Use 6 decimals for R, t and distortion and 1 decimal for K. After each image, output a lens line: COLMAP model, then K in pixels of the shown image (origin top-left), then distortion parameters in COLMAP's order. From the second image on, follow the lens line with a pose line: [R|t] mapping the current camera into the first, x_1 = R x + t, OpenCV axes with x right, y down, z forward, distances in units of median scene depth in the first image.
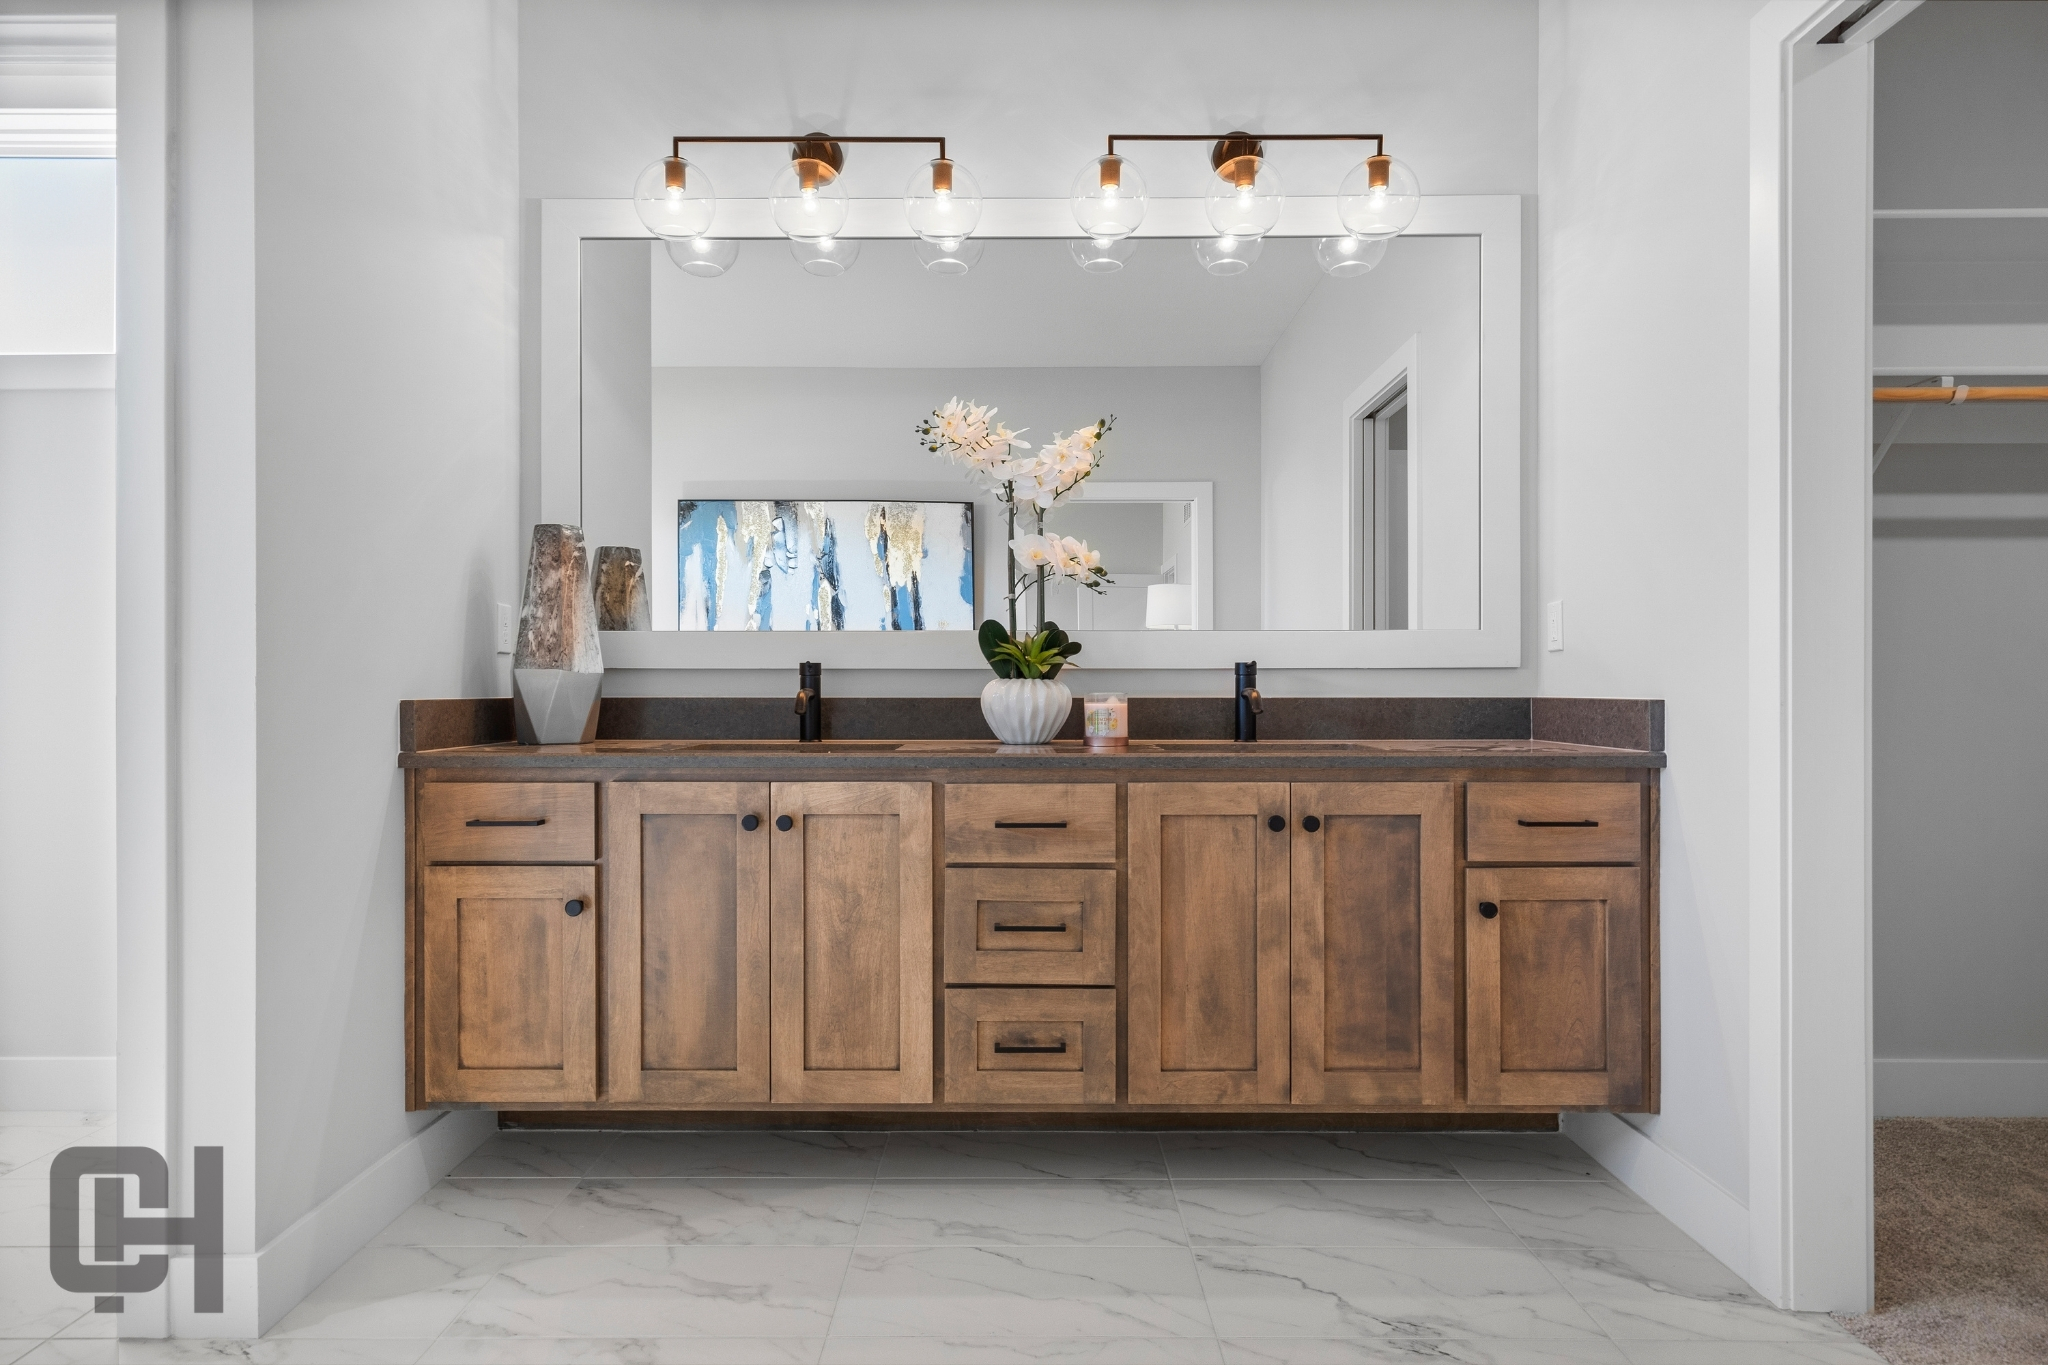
lens RADIAL K [[1220.3, 0, 1023.3], [0, 1220.3, 695.2], [0, 0, 1]] dist [0.007065, 0.000051]
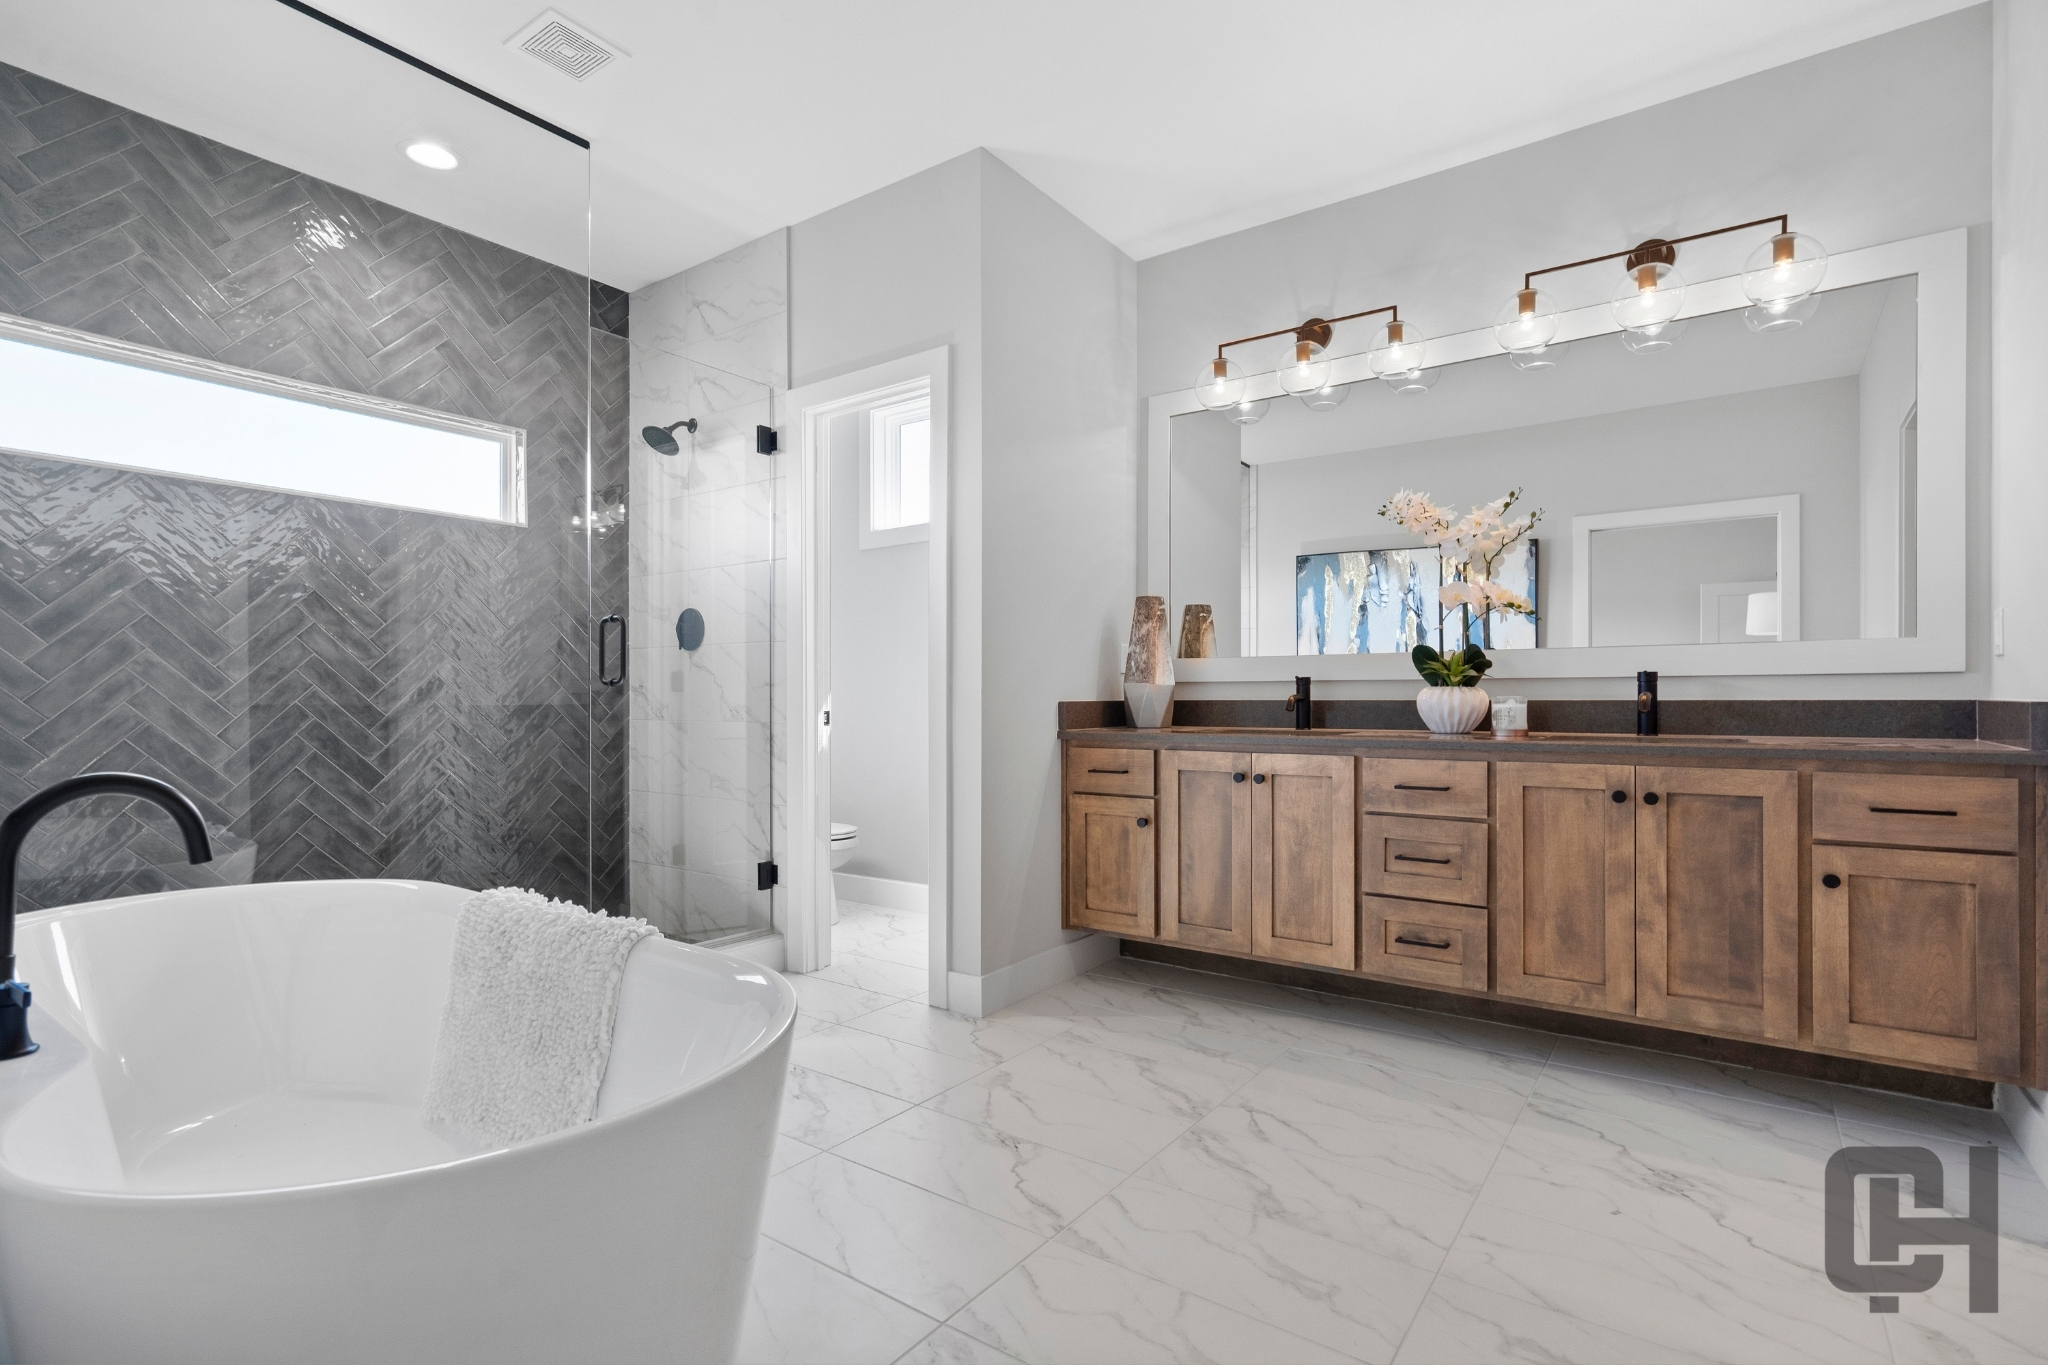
lens RADIAL K [[1011.0, 0, 1023.1], [0, 1011.0, 691.1], [0, 0, 1]] dist [-0.000435, 0.003237]
pose [[0.810018, -0.005242, -0.586382, 0.319249], [0.000098, 0.999961, -0.008804, 0.002071], [0.586405, 0.007074, 0.809987, -0.240181]]
